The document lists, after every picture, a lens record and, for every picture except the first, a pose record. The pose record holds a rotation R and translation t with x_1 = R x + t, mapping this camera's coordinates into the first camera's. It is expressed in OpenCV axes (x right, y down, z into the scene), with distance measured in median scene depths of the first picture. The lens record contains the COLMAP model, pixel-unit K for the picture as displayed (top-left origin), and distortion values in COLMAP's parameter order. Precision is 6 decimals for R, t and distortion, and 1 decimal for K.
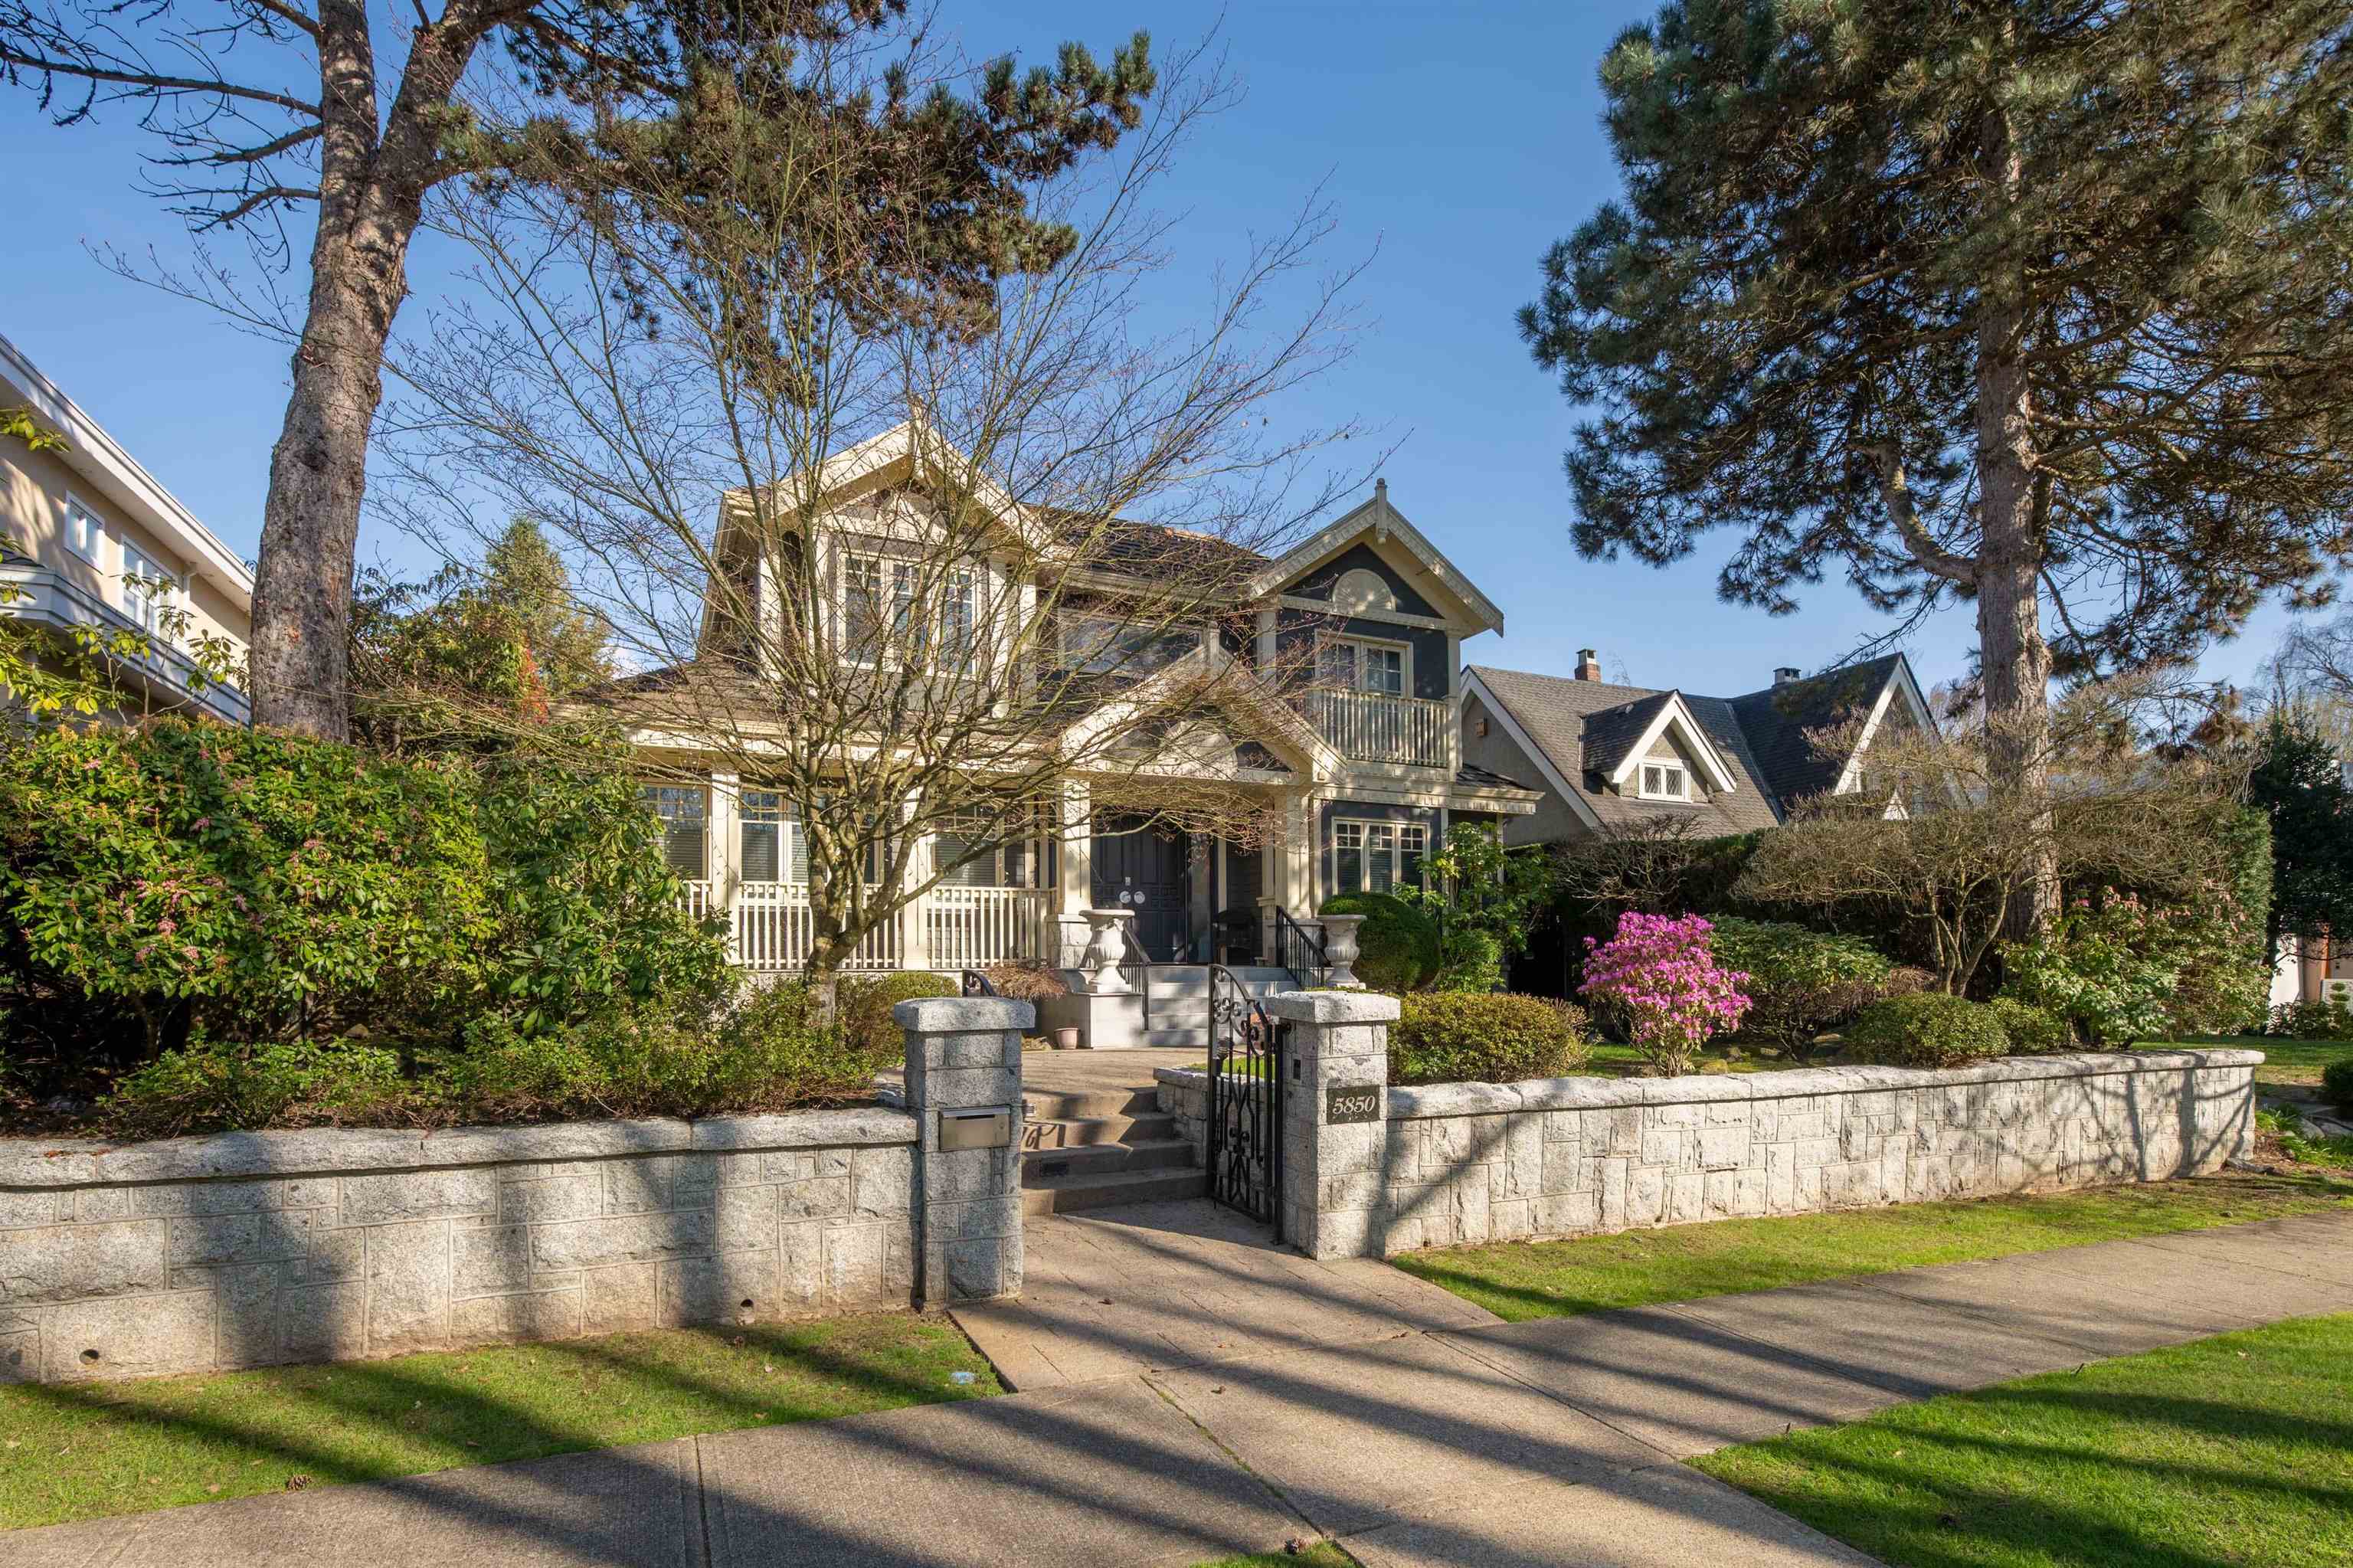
lens RADIAL K [[930.6, 0, 1193.9], [0, 930.6, 863.0], [0, 0, 1]] dist [0.003689, -0.000109]
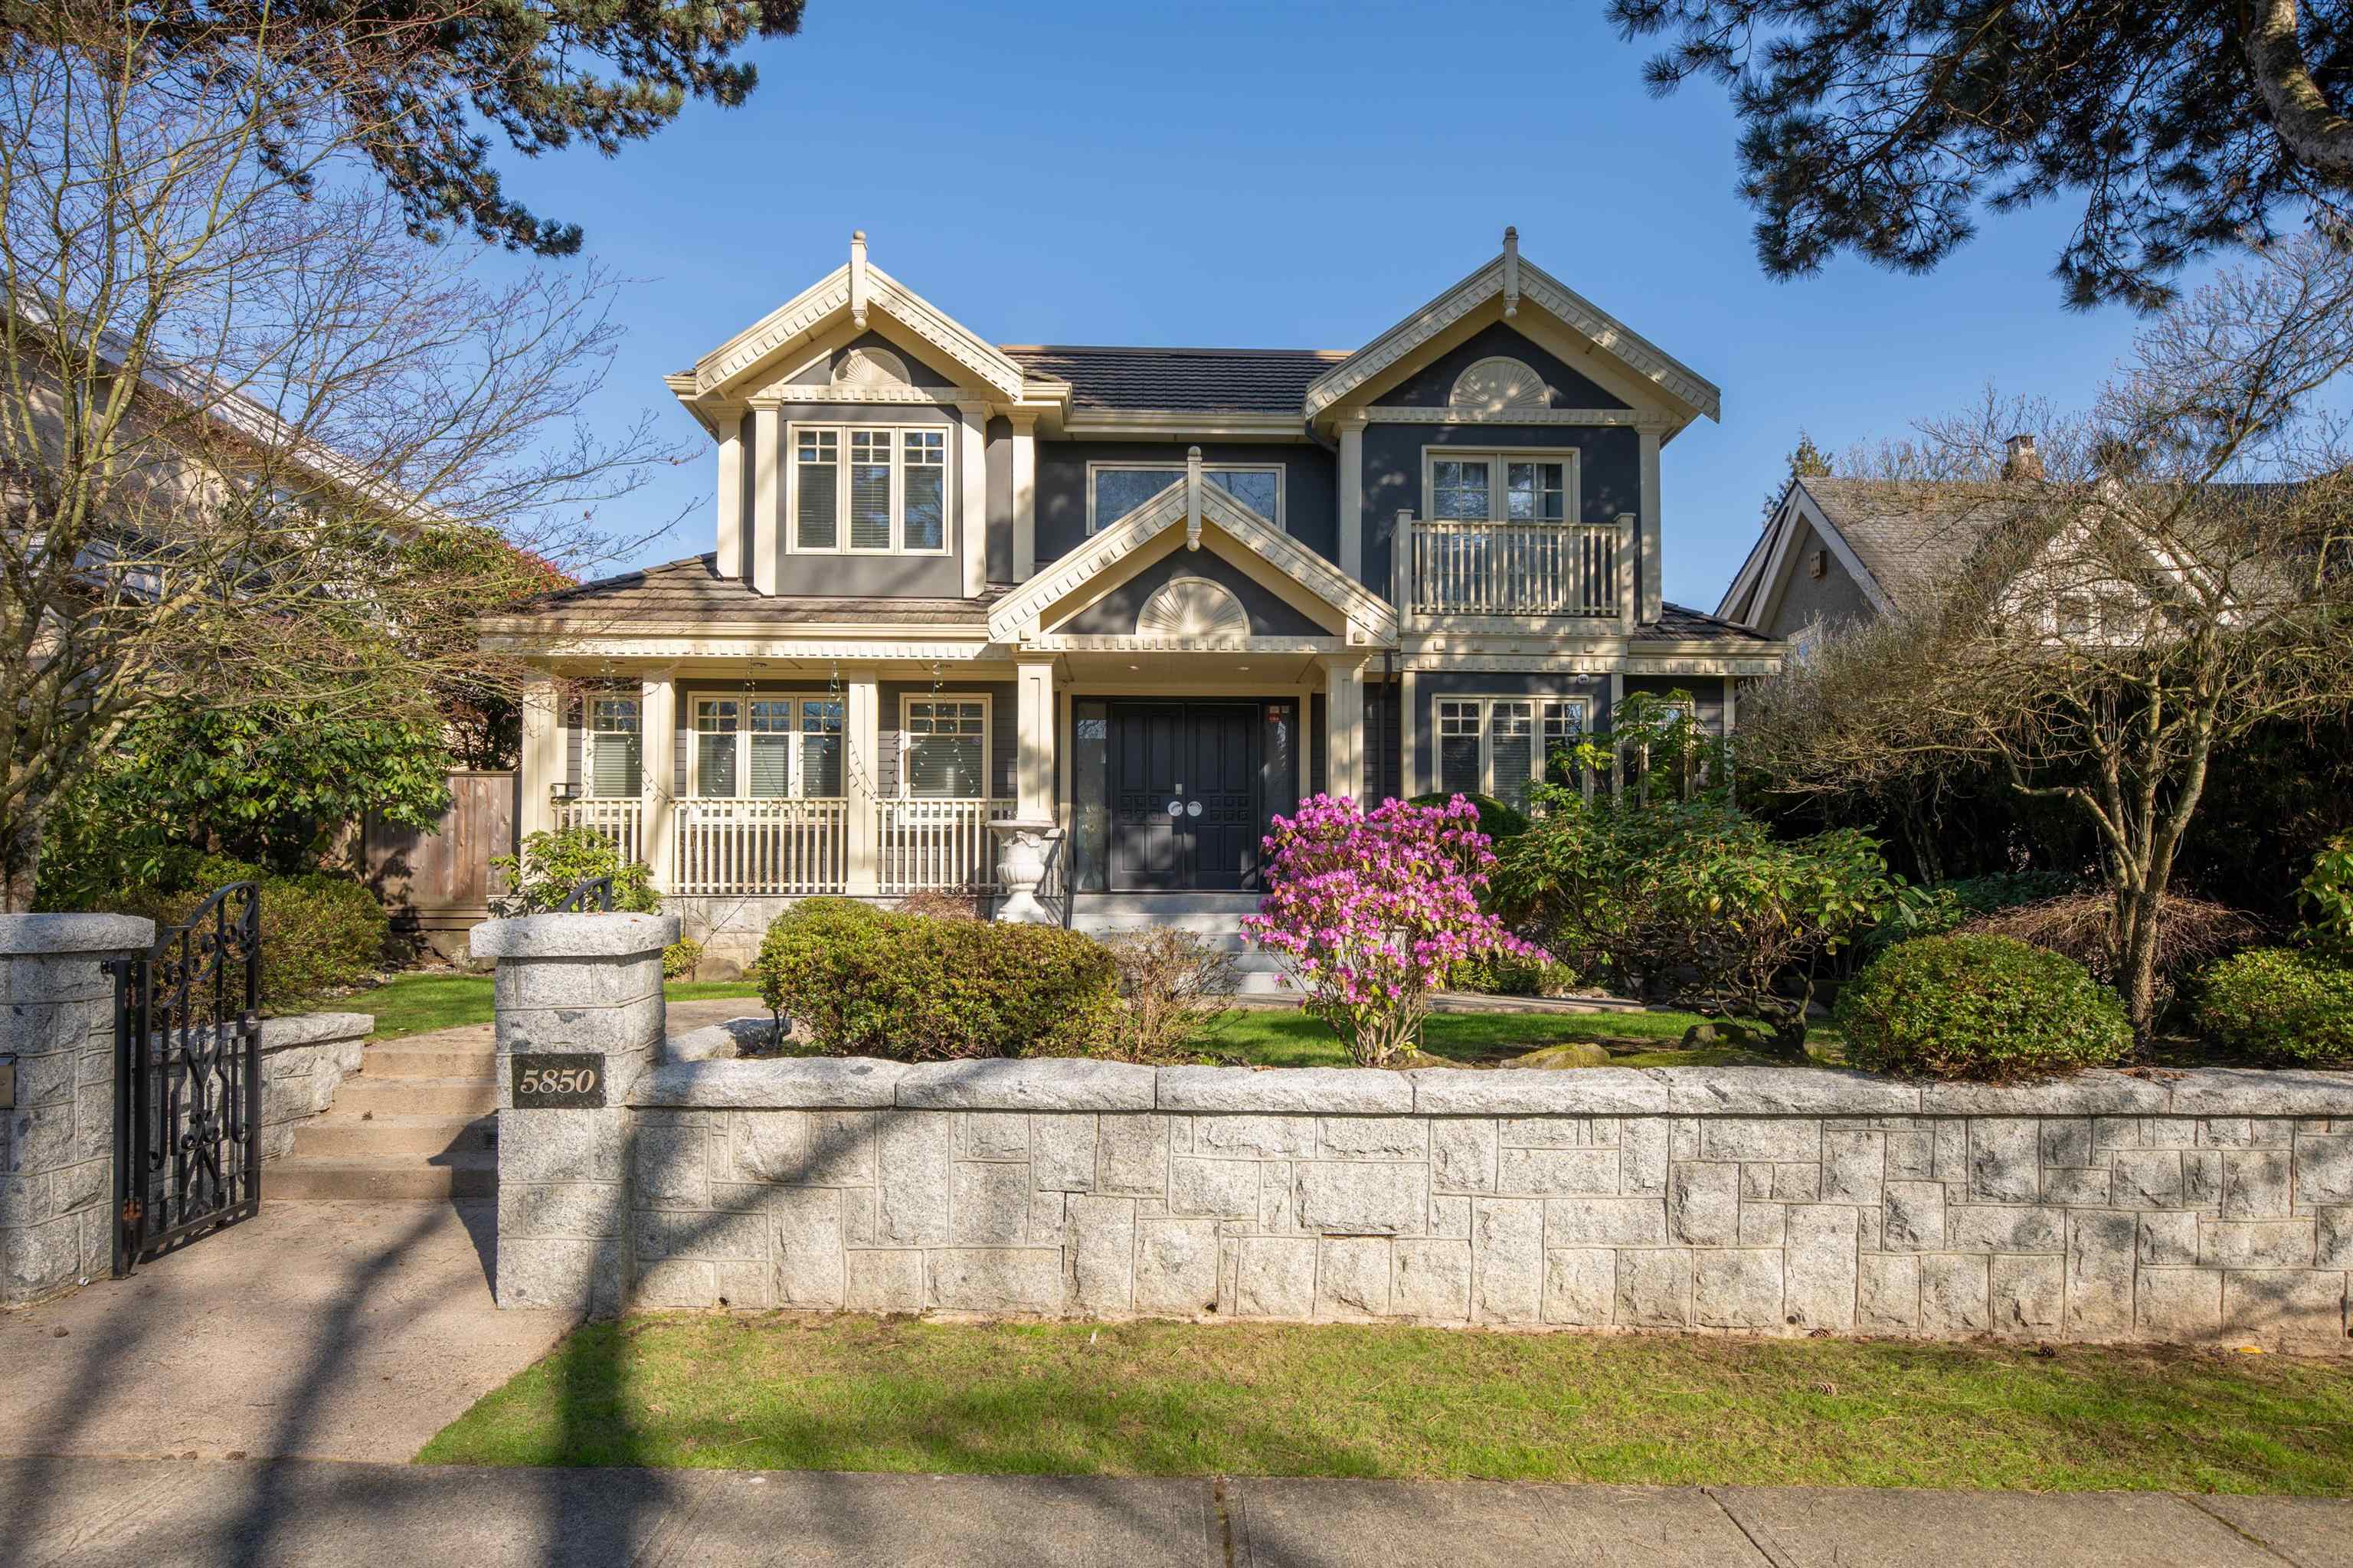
lens RADIAL K [[1075.7, 0, 1175.9], [0, 1075.7, 791.6], [0, 0, 1]] dist [0.000111, 0.000001]
pose [[0.940723, -0.028425, -0.337983, 0.286125], [0.031896, 0.999480, 0.004719, 0.020901], [0.337673, -0.015220, 0.941140, 0.142778]]
